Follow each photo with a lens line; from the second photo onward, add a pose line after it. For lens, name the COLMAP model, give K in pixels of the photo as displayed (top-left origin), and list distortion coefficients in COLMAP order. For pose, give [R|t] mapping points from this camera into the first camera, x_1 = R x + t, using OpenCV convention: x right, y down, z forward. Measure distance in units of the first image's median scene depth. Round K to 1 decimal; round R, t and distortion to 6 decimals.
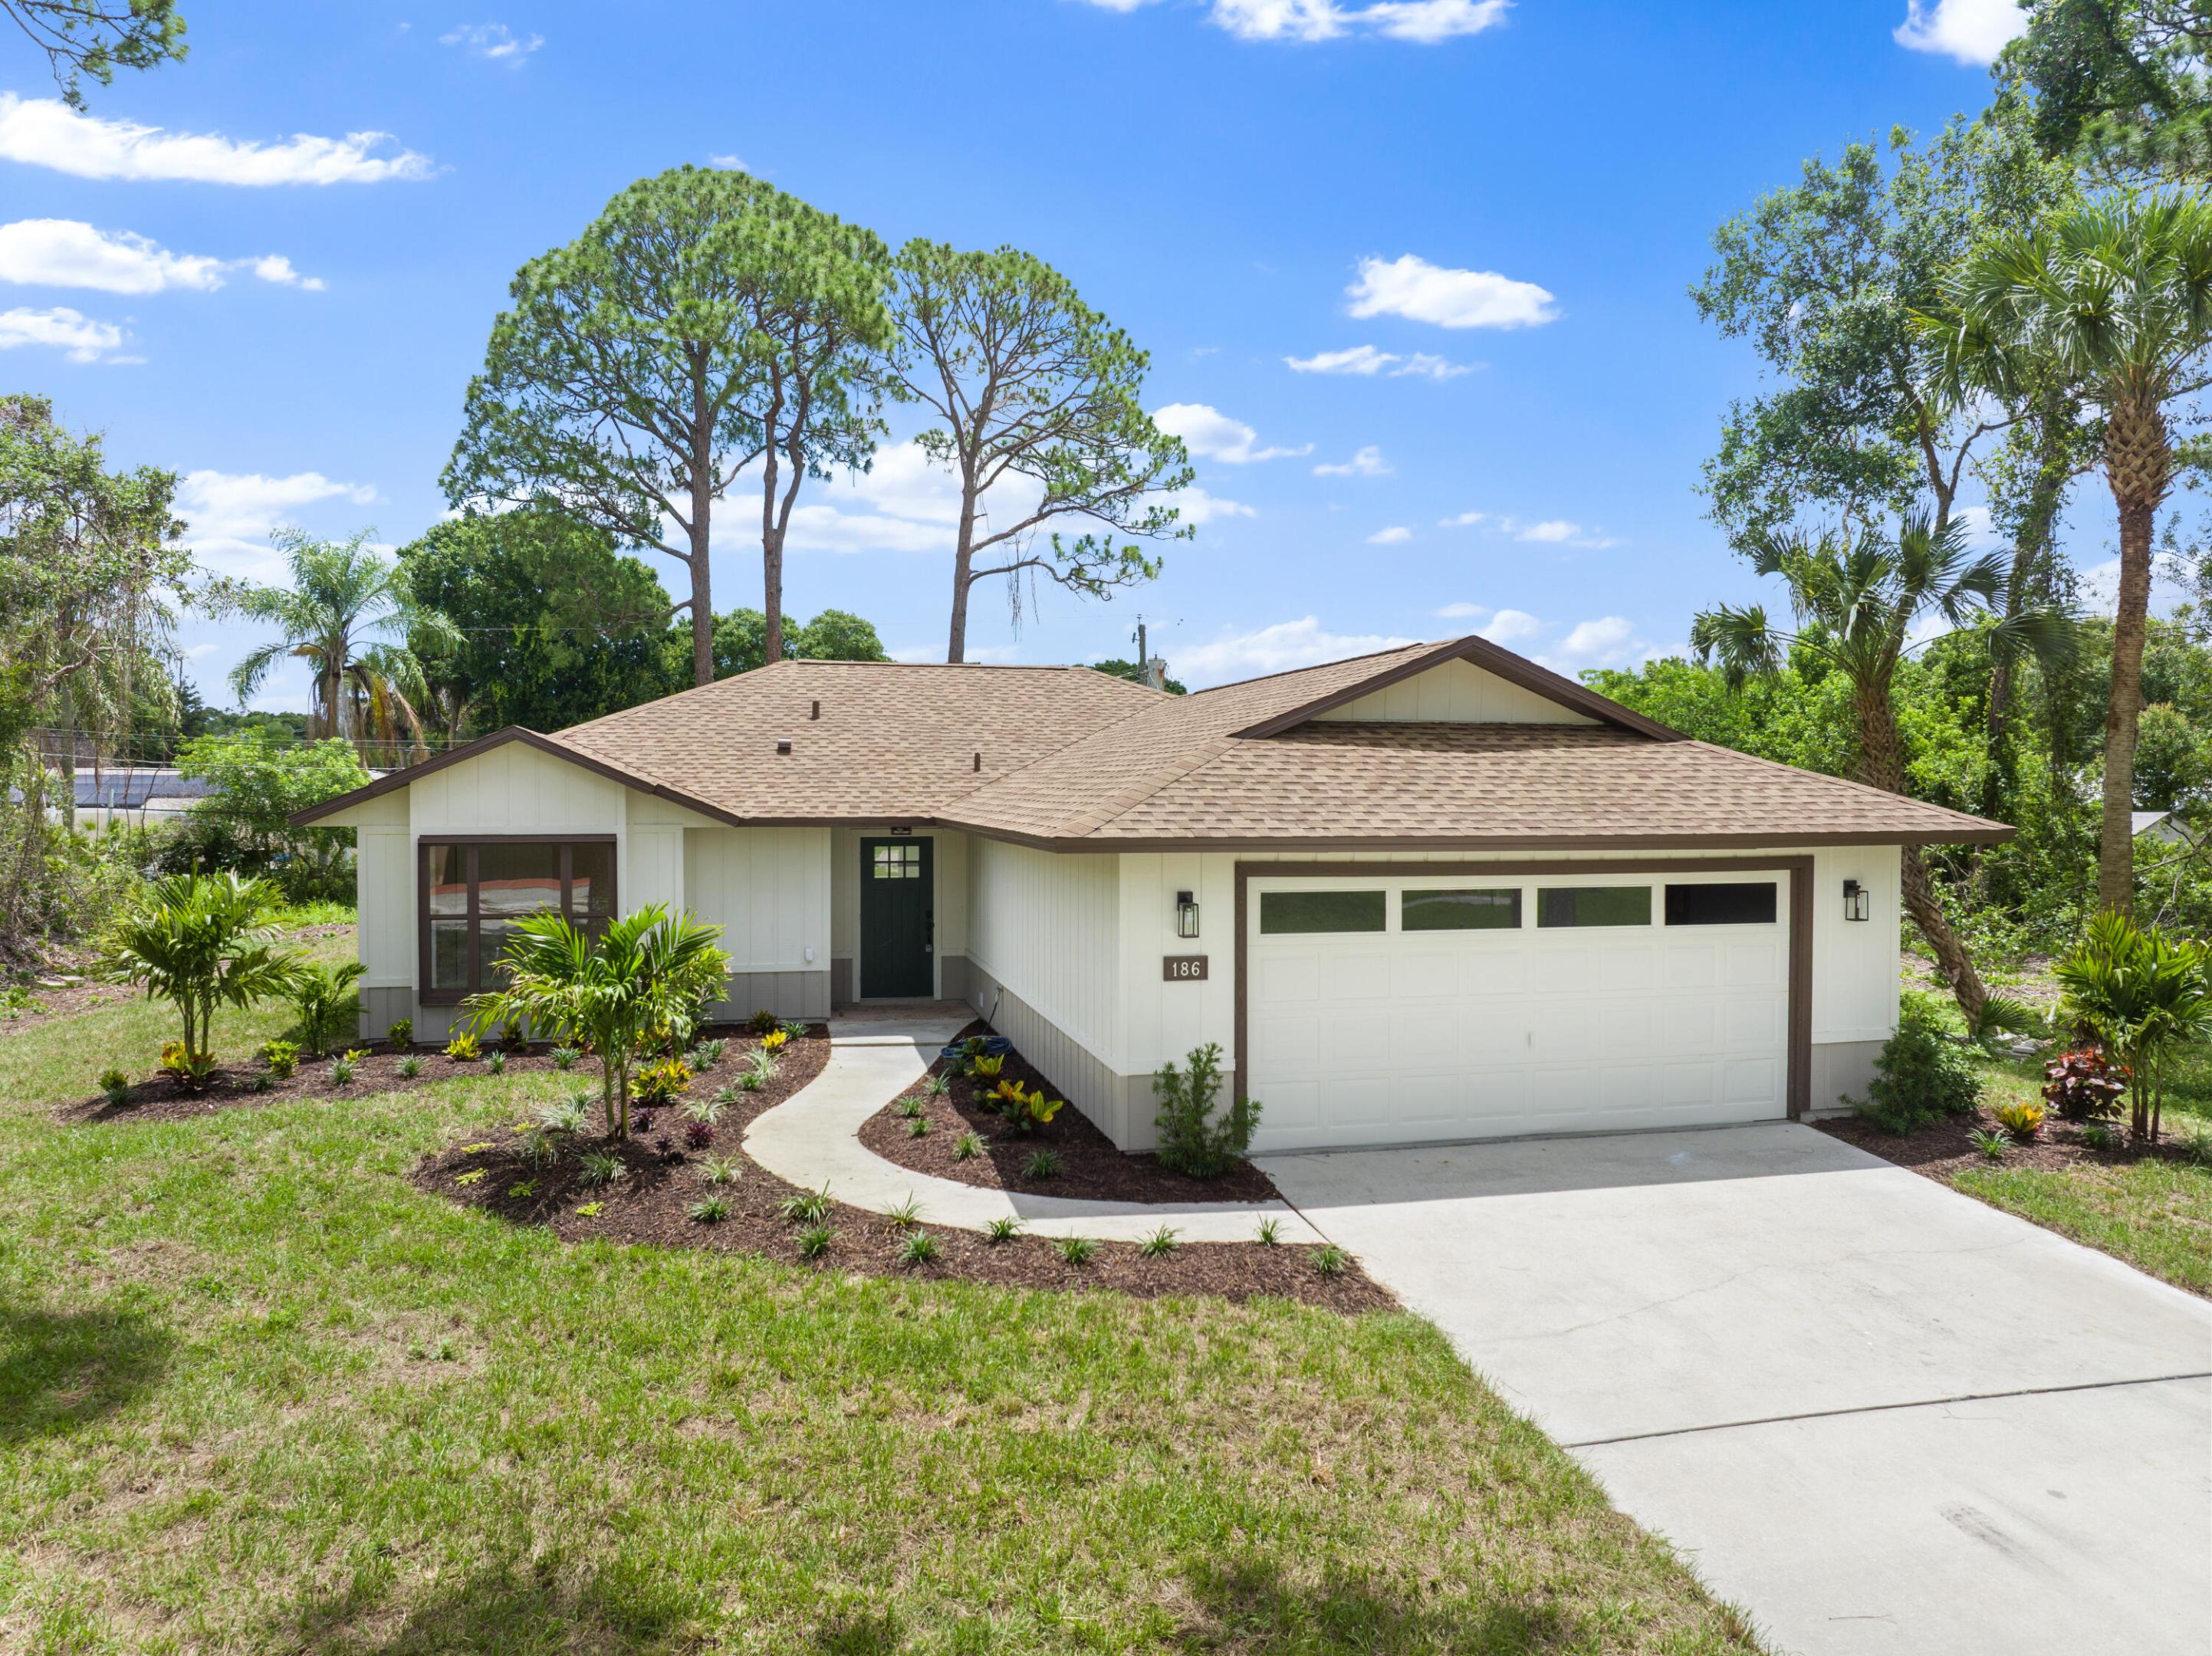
lens RADIAL K [[1553.2, 0, 1110.7], [0, 1553.2, 818.7], [0, 0, 1]] dist [-0.042238, -0.001068]
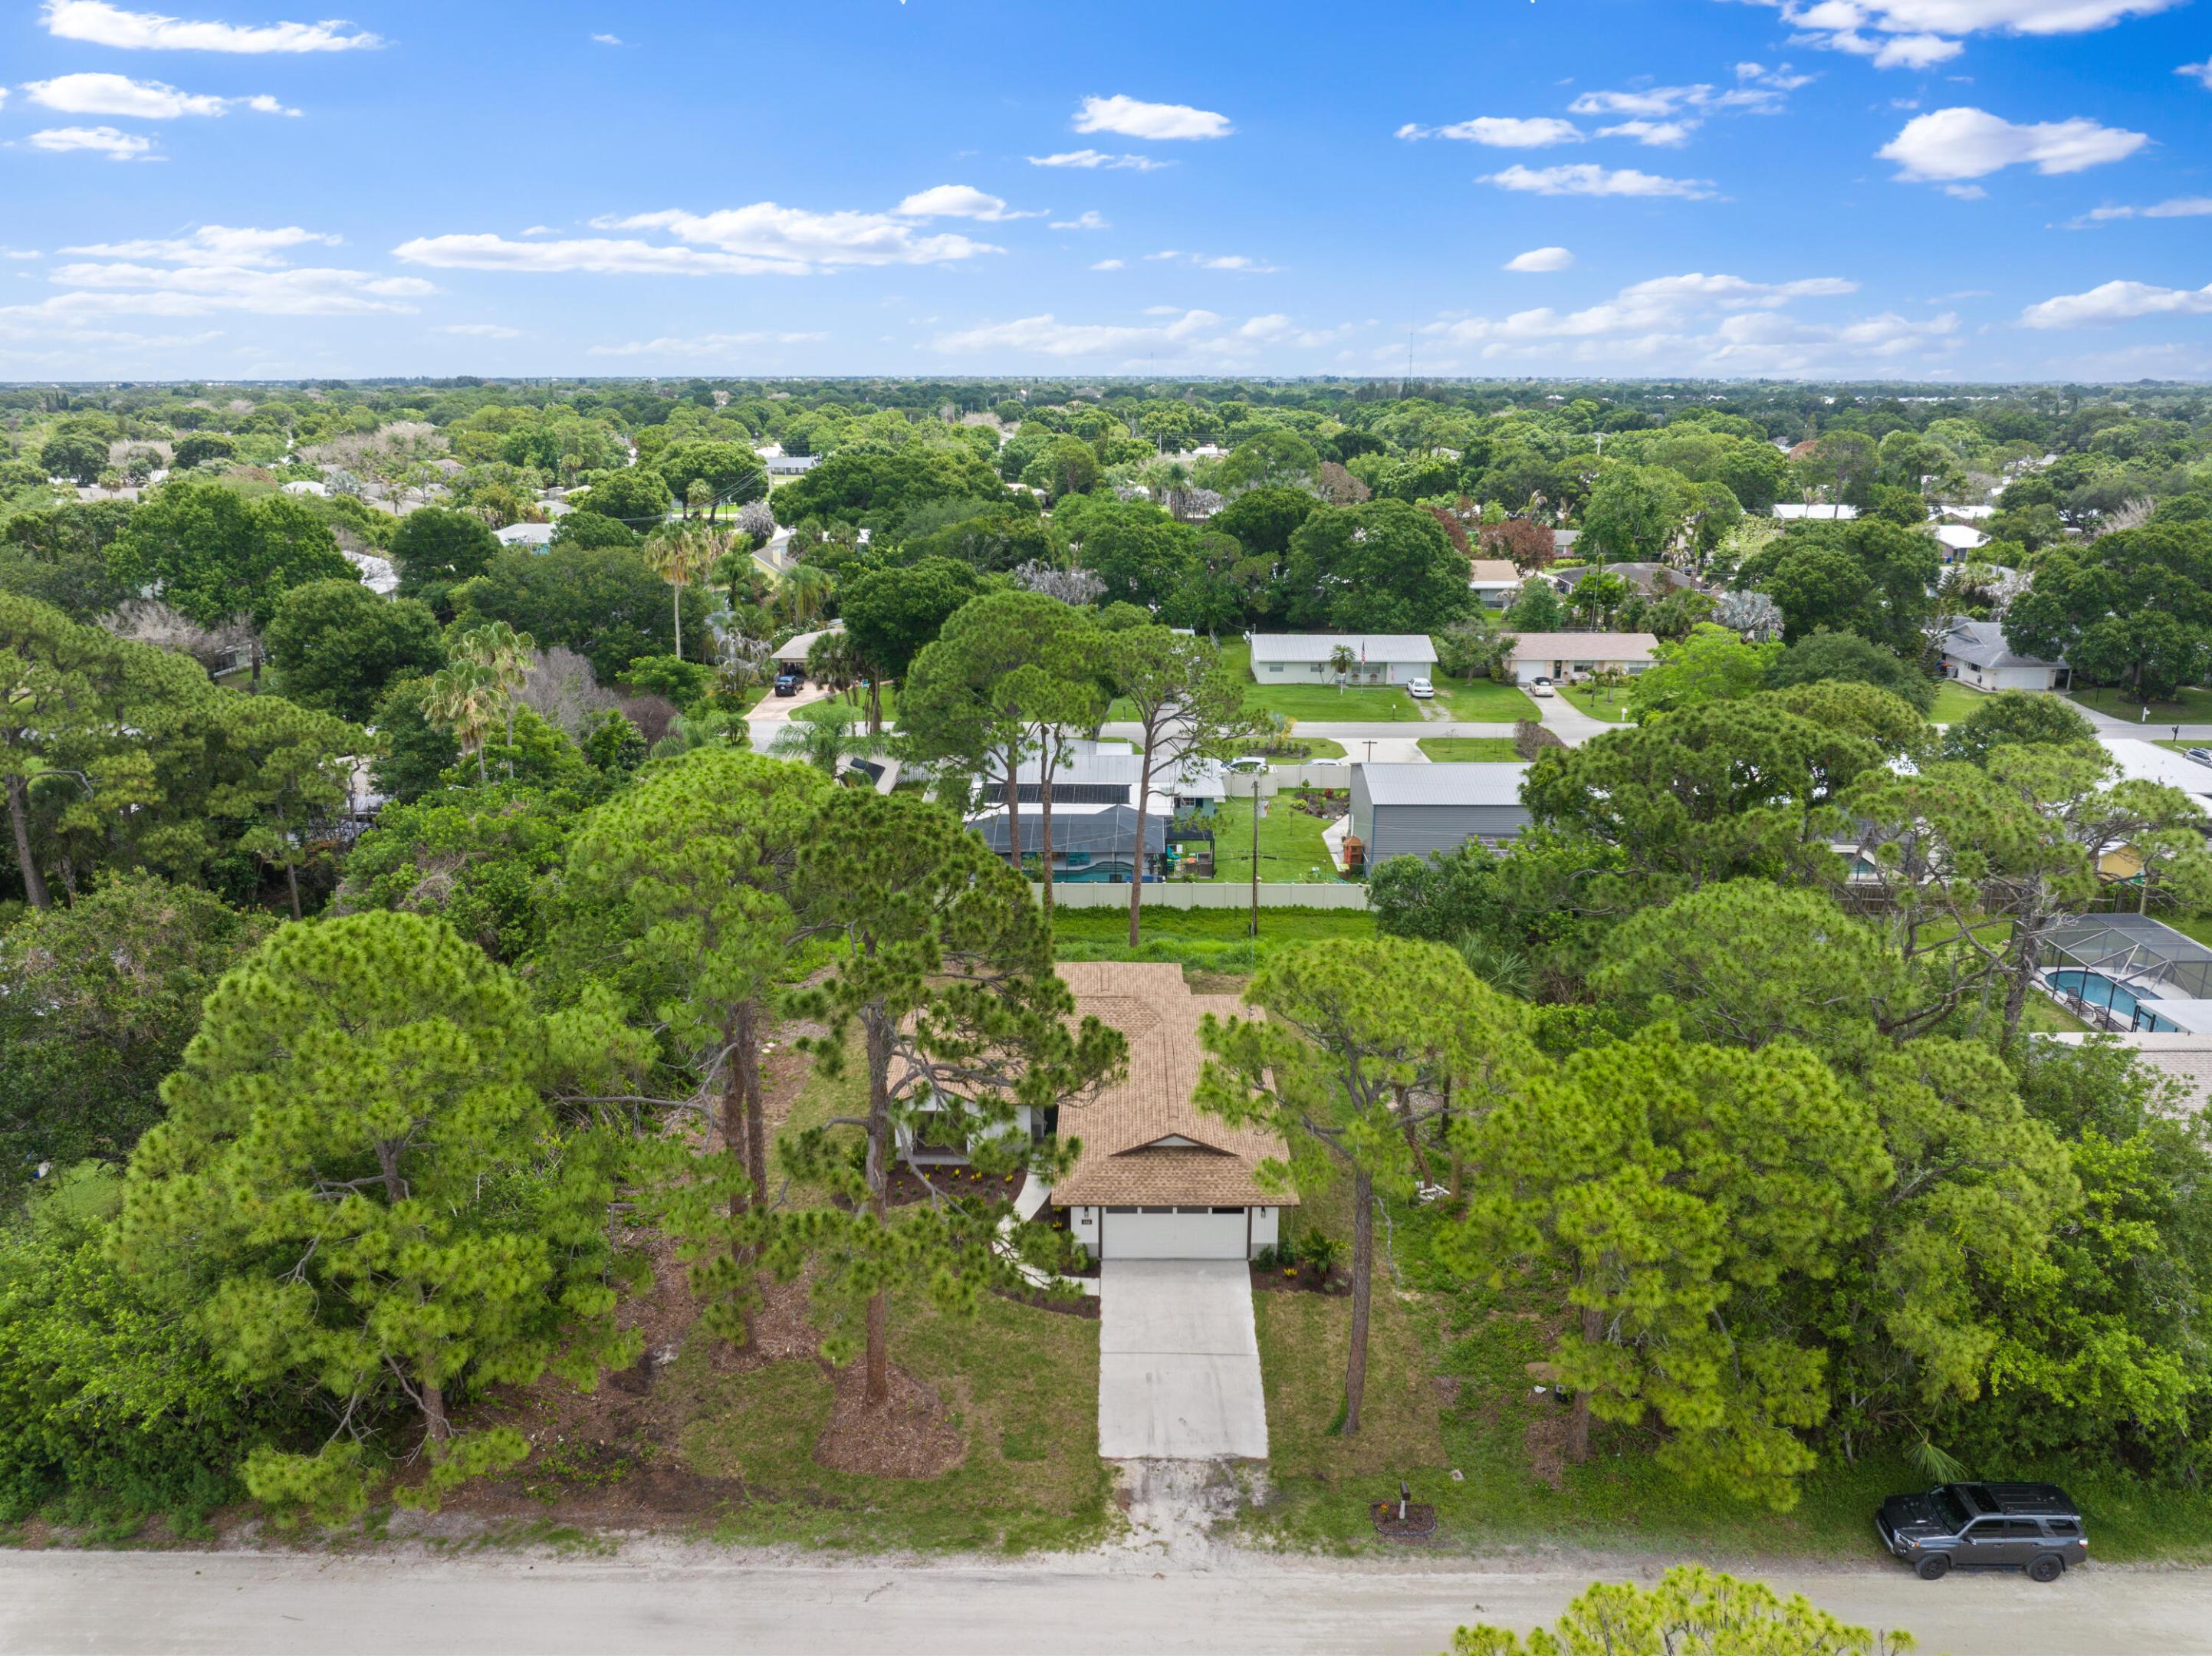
lens RADIAL K [[1553.2, 0, 1110.7], [0, 1553.2, 818.7], [0, 0, 1]] dist [-0.042238, -0.001068]
pose [[0.972082, 0.064761, -0.225528, 0.927998], [-0.004698, 0.966337, 0.257238, -1.925929], [0.234595, -0.248997, 0.939662, -2.542749]]
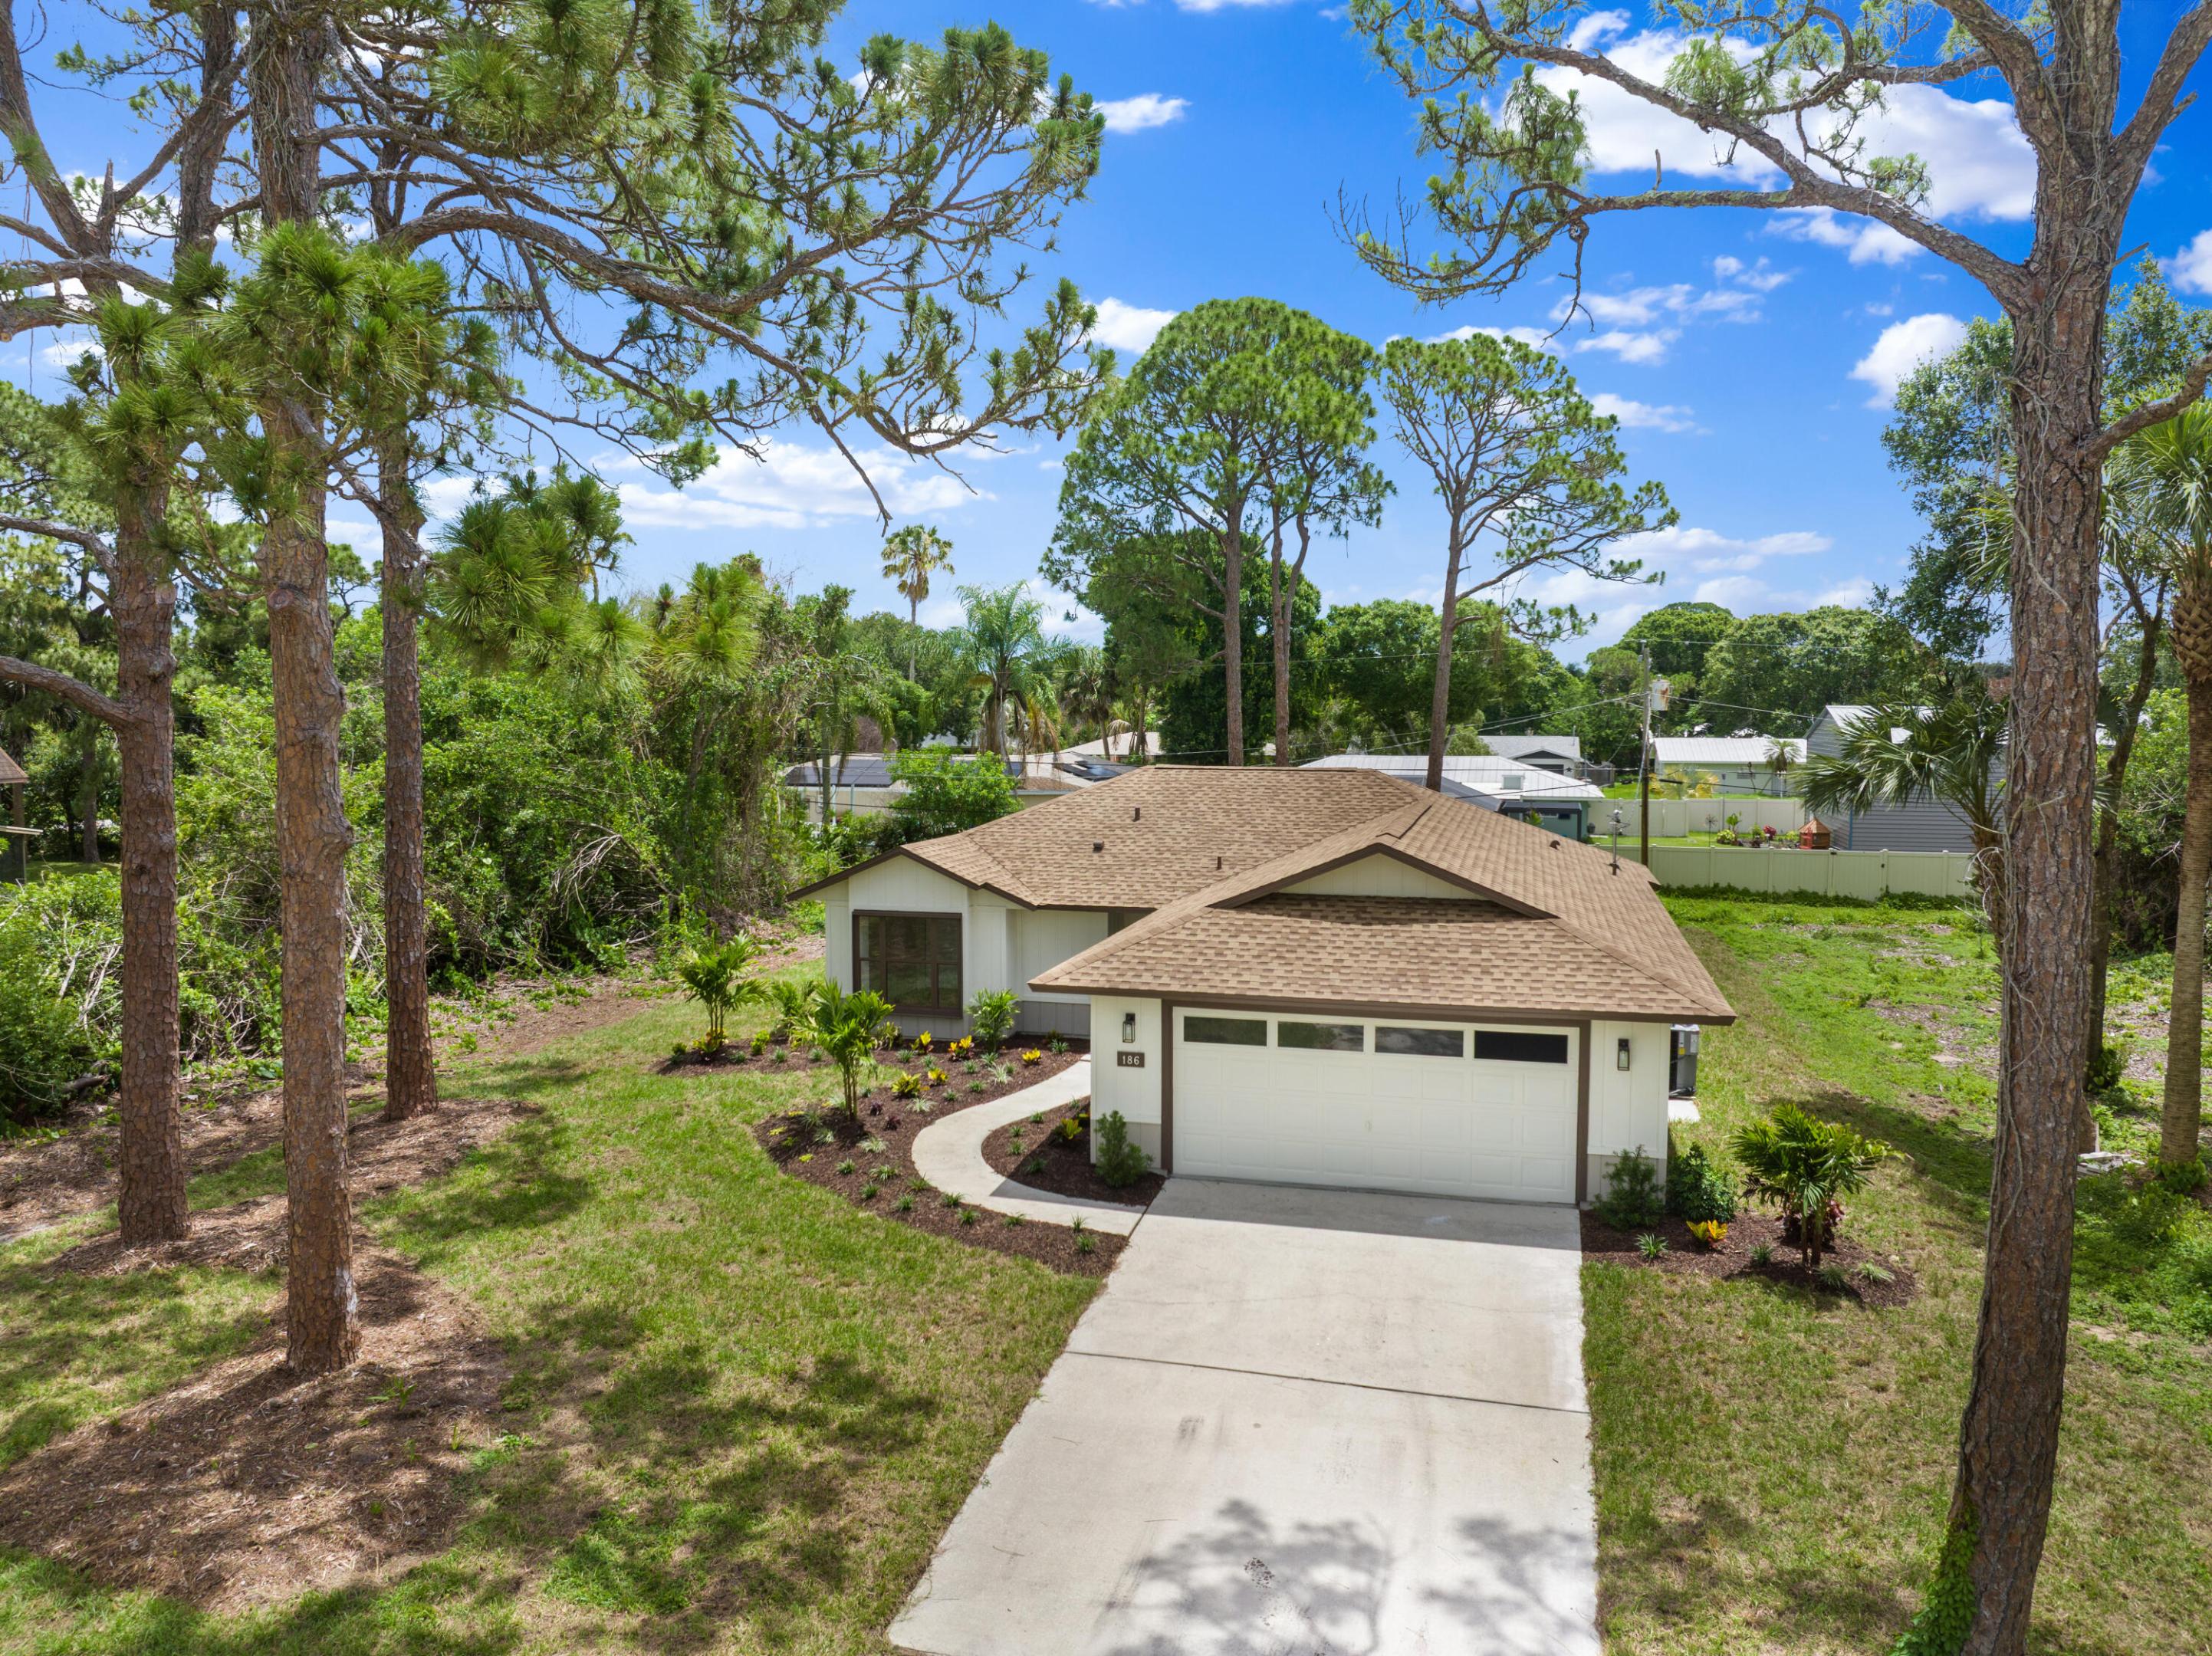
lens RADIAL K [[1553.2, 0, 1110.7], [0, 1553.2, 818.7], [0, 0, 1]] dist [-0.042238, -0.001068]
pose [[0.880109, 0.033749, -0.473570, 0.723240], [-0.009003, 0.998477, 0.054424, -0.224443], [0.474686, -0.043636, 0.879073, -0.405183]]
